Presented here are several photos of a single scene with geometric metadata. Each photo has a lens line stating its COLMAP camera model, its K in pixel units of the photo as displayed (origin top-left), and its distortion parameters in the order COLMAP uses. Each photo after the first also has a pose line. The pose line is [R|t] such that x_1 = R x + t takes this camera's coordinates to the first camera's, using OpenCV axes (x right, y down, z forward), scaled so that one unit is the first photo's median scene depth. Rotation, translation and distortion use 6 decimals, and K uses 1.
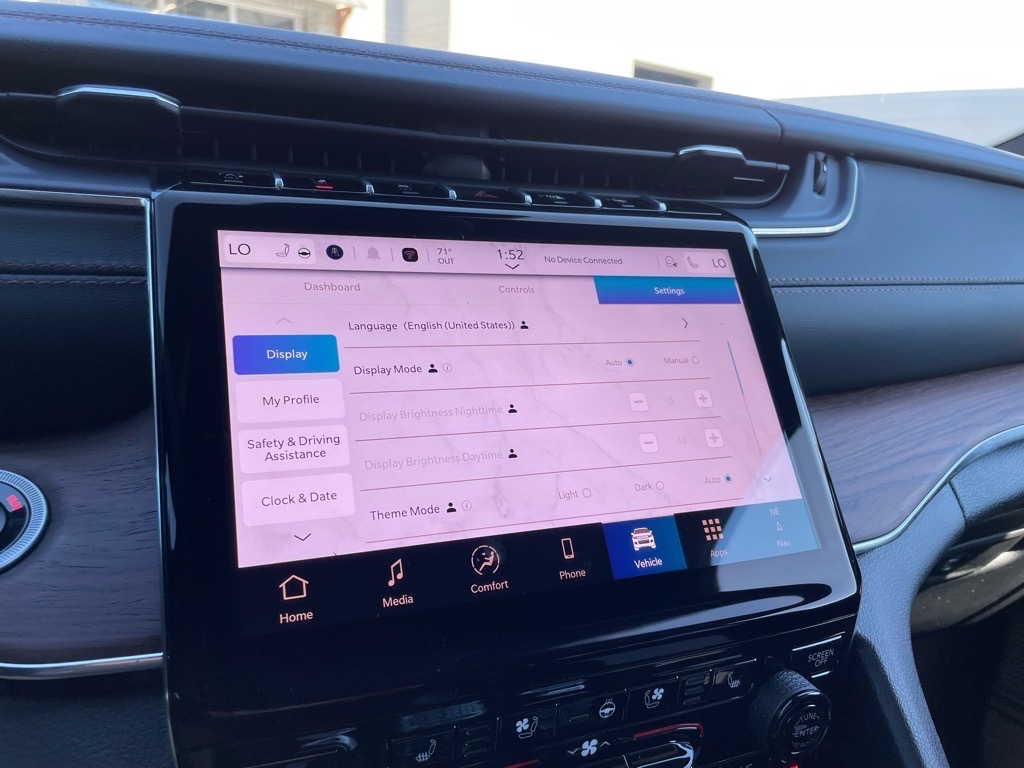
lens RADIAL K [[782.8, 0, 511.3], [0, 782.8, 378.7], [0, 0, 1]] dist [0.088304, -0.121604]
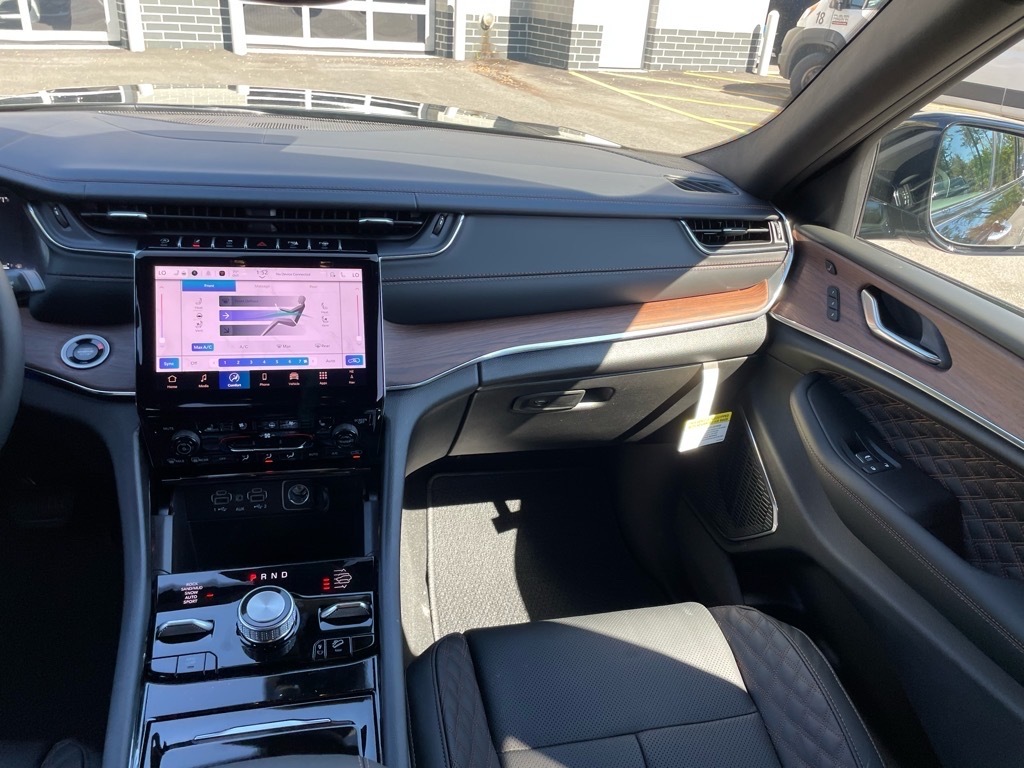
lens RADIAL K [[782.8, 0, 512.7], [0, 782.8, 393.3], [0, 0, 1]] dist [0.088304, -0.121604]
pose [[0.984377, 0.105007, -0.141333, 1.390713], [-0.067821, 0.966891, 0.246011, -0.521446], [0.162487, -0.232583, 0.958907, -1.740166]]
